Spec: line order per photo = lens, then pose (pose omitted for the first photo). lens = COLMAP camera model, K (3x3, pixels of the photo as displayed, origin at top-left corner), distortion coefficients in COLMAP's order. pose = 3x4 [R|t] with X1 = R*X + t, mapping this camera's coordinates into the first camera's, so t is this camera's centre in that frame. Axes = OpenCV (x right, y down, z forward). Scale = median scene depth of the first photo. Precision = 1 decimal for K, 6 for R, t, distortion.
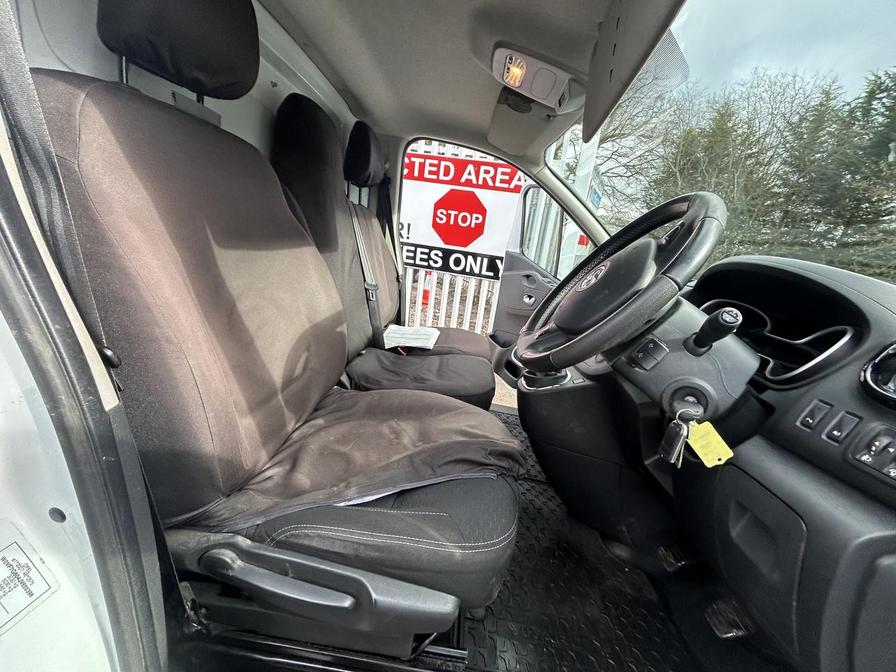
lens RADIAL K [[362.5, 0, 445.6], [0, 362.5, 336.7], [0, 0, 1]] dist [0.000138, -0.000037]
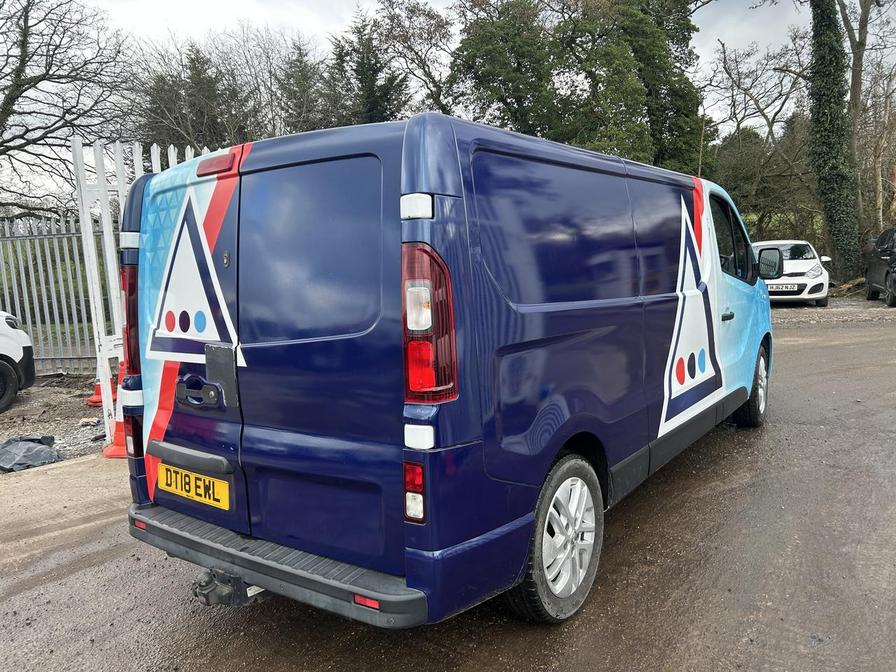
lens RADIAL K [[678.6, 0, 447.6], [0, 678.6, 323.5], [0, 0, 1]] dist [0.033712, -0.019118]
pose [[0.511838, -0.263487, 0.817677, -1.237367], [0.364339, 0.928544, 0.071149, -0.159744], [-0.777996, 0.261495, 0.571263, -0.228584]]
